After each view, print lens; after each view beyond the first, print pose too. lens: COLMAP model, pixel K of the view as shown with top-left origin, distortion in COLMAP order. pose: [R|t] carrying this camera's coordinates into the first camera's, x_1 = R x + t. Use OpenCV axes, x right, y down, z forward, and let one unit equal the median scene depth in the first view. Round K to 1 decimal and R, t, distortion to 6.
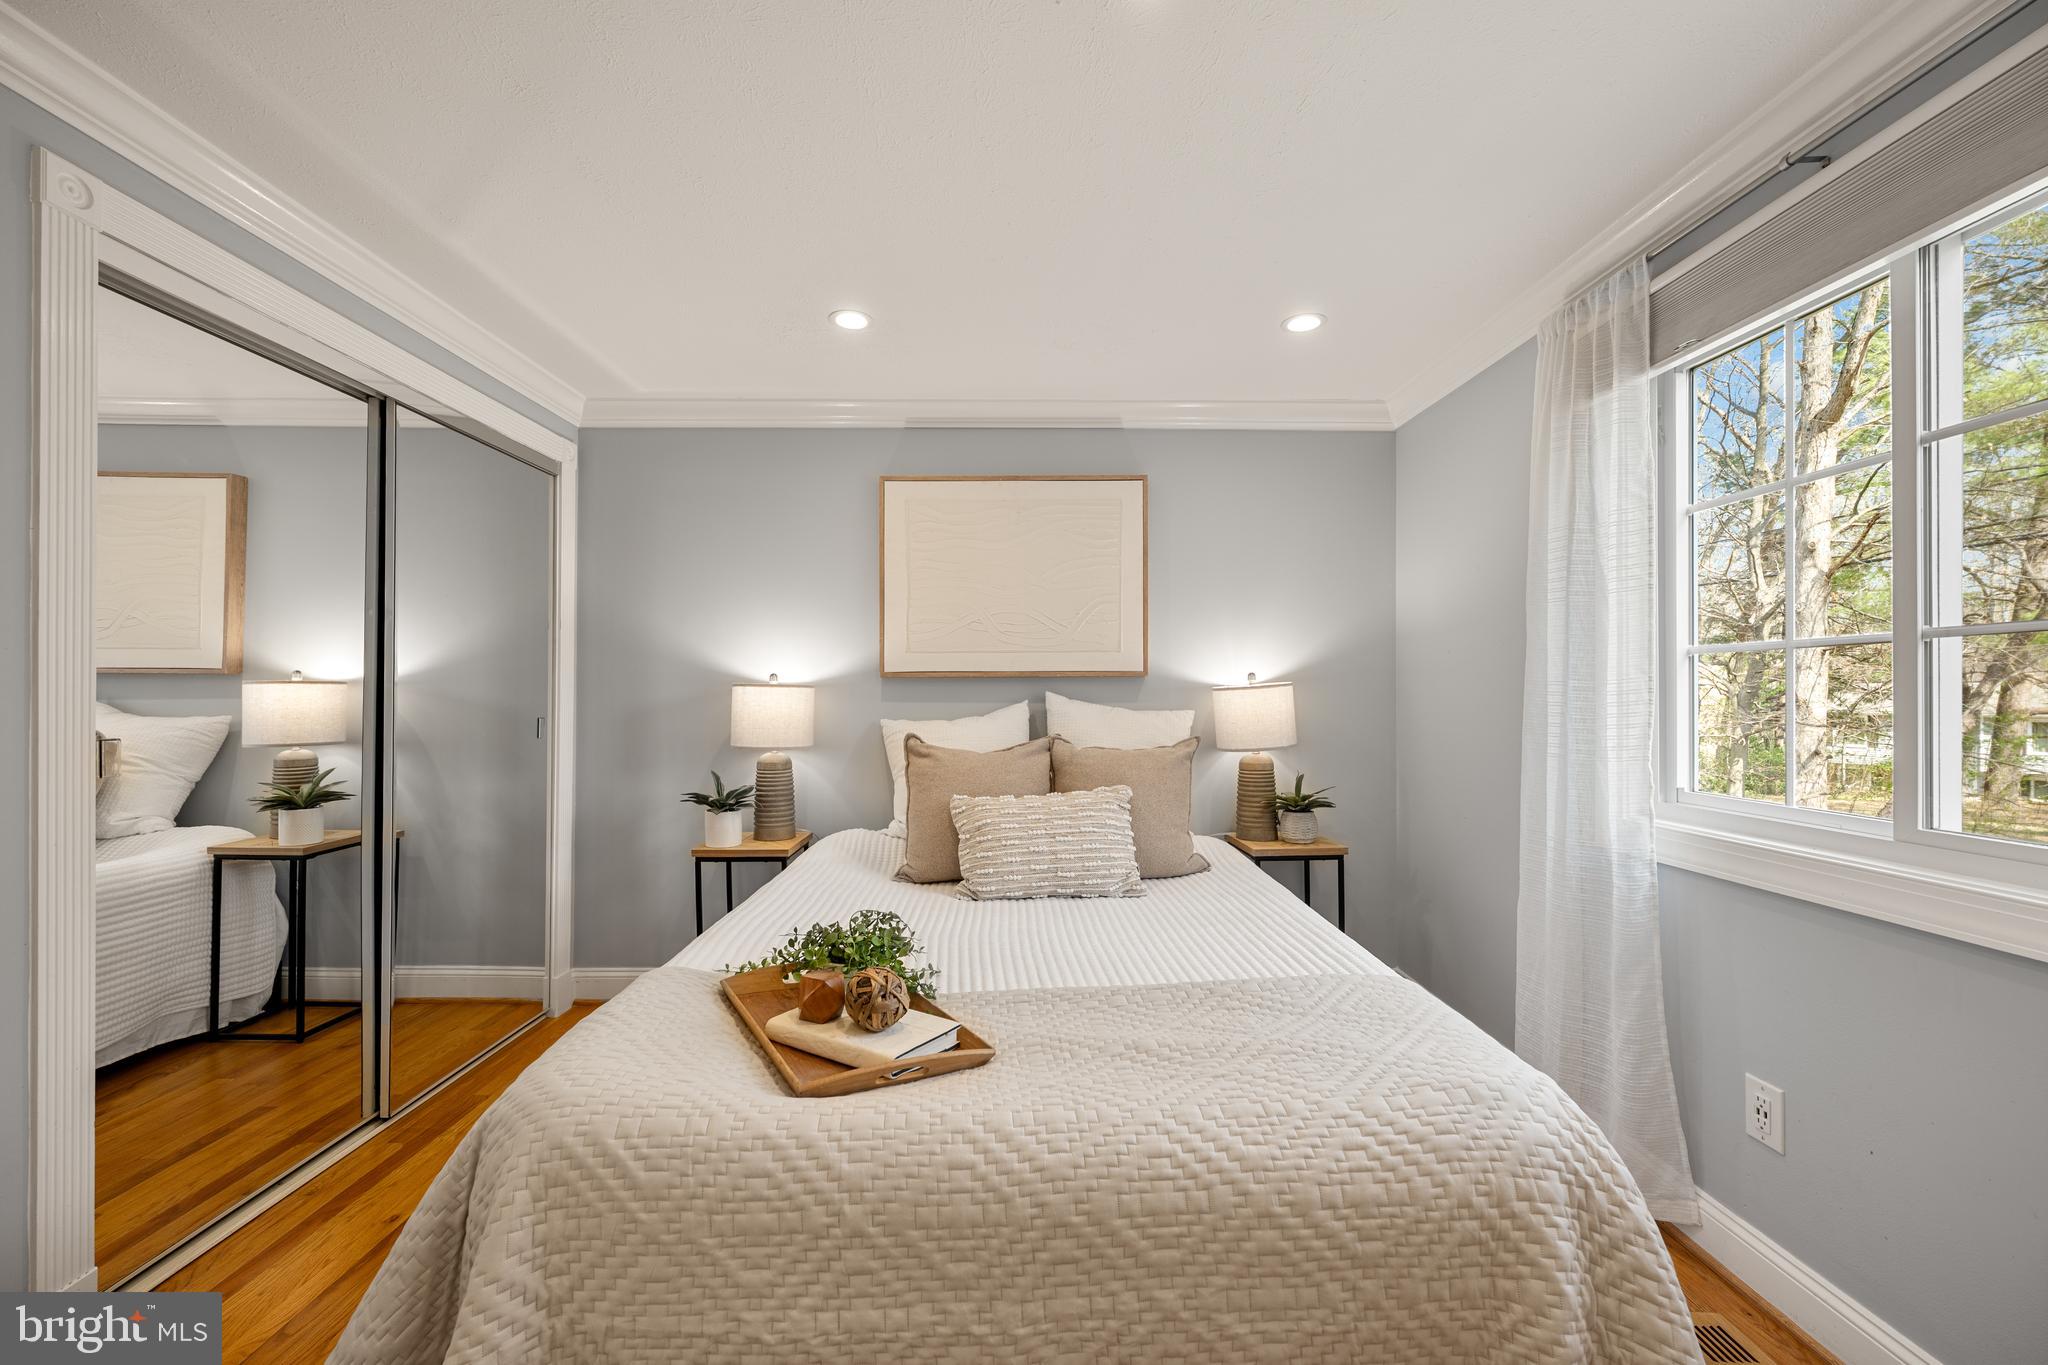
lens RADIAL K [[821.9, 0, 1028.7], [0, 821.9, 691.2], [0, 0, 1]] dist [-0.002900, 0.001364]
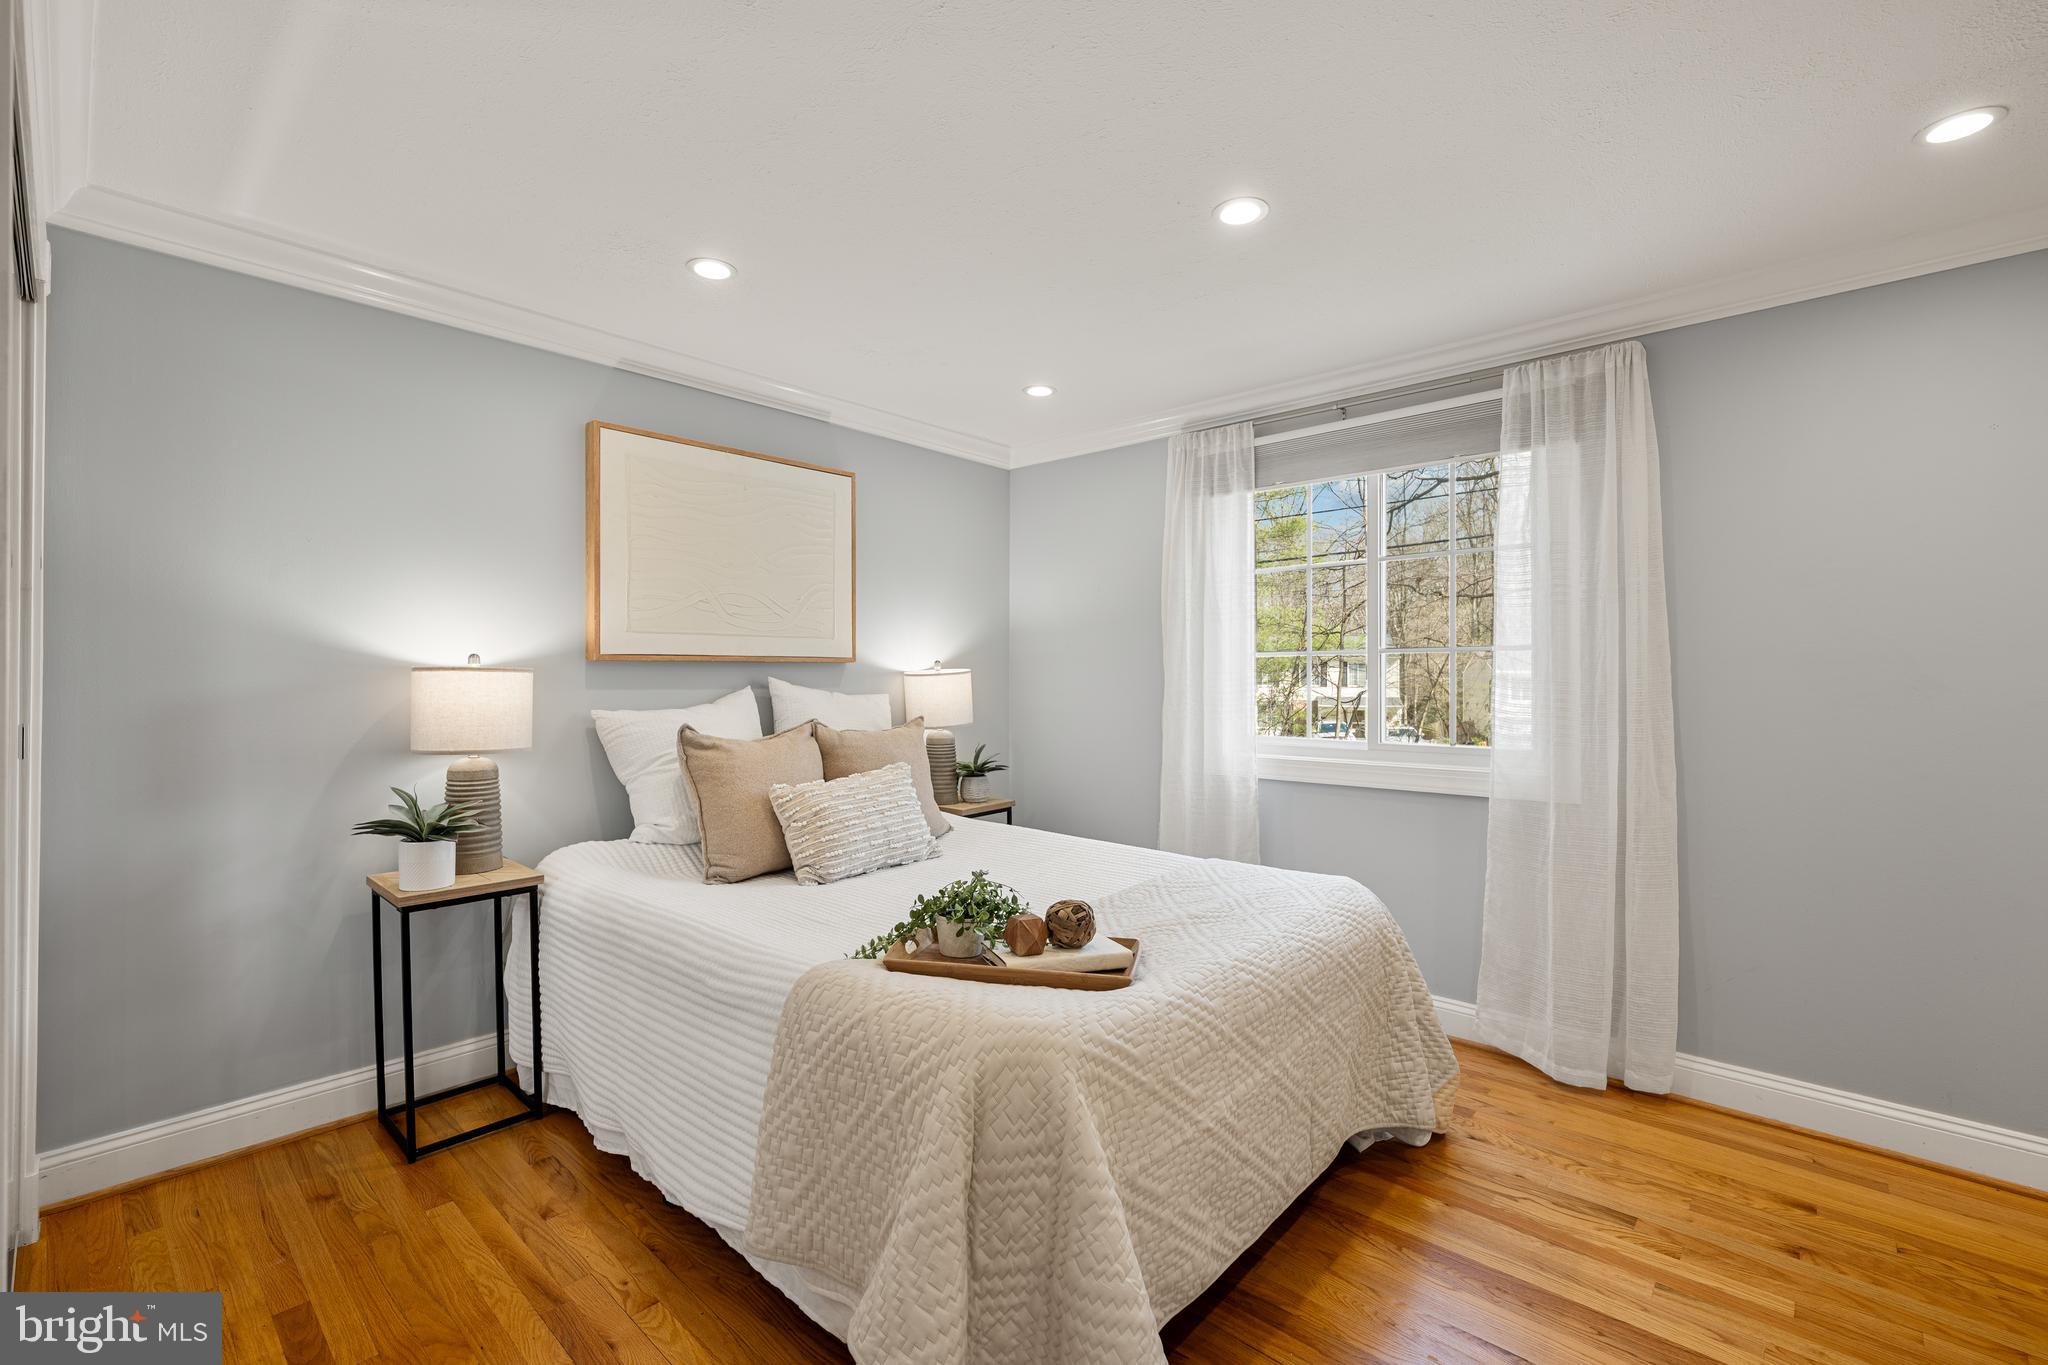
lens RADIAL K [[876.6, 0, 1041.8], [0, 876.6, 681.4], [0, 0, 1]] dist [-0.000456, 0.000724]
pose [[0.668078, -0.002680, 0.744086, -0.567757], [-0.001451, 0.999987, 0.004904, -0.000361], [-0.744089, -0.004355, 0.668066, 0.066582]]
